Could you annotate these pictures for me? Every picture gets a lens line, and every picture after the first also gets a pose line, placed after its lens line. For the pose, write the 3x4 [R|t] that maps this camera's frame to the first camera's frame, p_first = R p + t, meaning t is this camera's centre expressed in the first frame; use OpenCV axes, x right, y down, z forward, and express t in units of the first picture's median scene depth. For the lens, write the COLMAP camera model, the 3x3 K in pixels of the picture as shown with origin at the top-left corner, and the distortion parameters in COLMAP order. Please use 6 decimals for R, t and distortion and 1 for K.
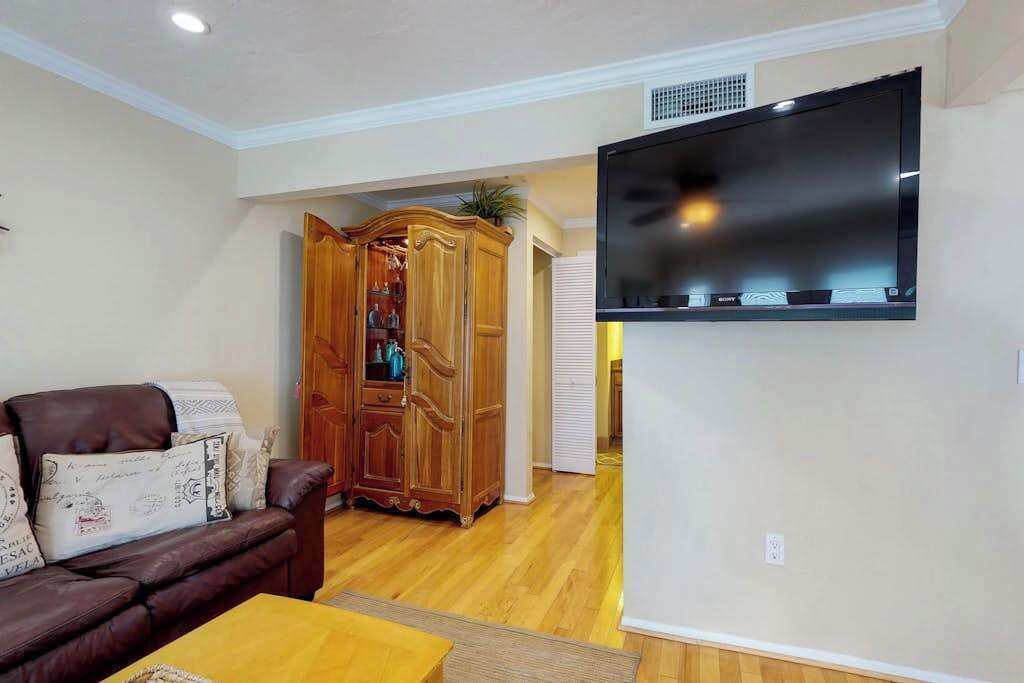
lens RADIAL K [[455.7, 0, 546.7], [0, 455.7, 344.4], [0, 0, 1]] dist [0.002396, 0.000160]
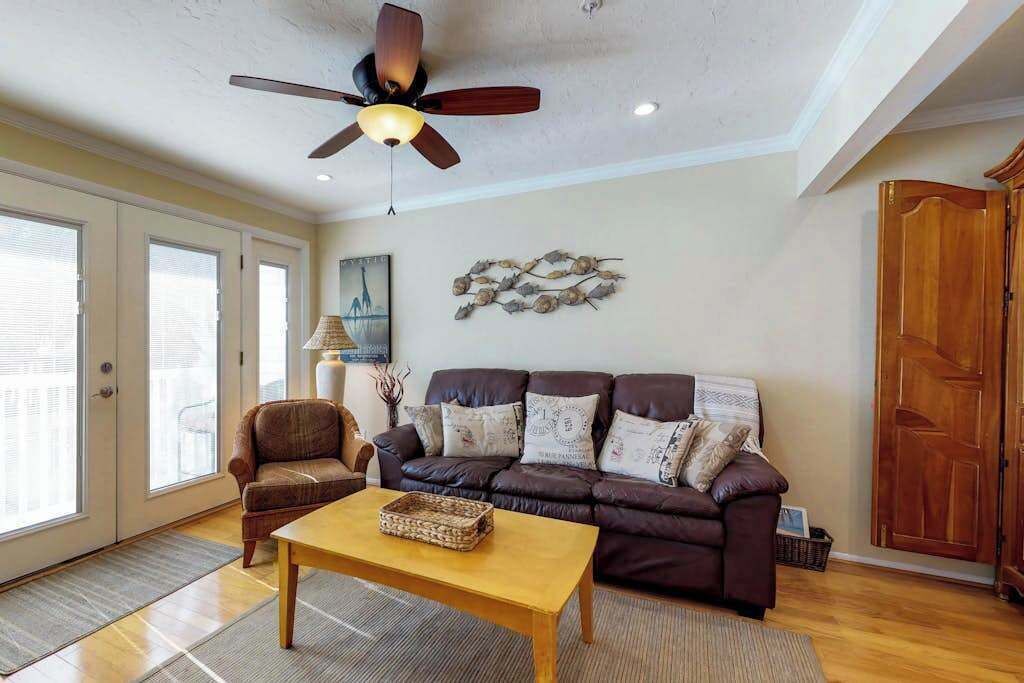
lens RADIAL K [[461.1, 0, 466.6], [0, 461.1, 347.1], [0, 0, 1]] dist [-0.001216, -0.000039]
pose [[-0.129745, 0.003291, -0.991542, 0.467568], [-0.004350, 0.999983, 0.003888, 0.003333], [0.991538, 0.004818, -0.129729, 0.470978]]
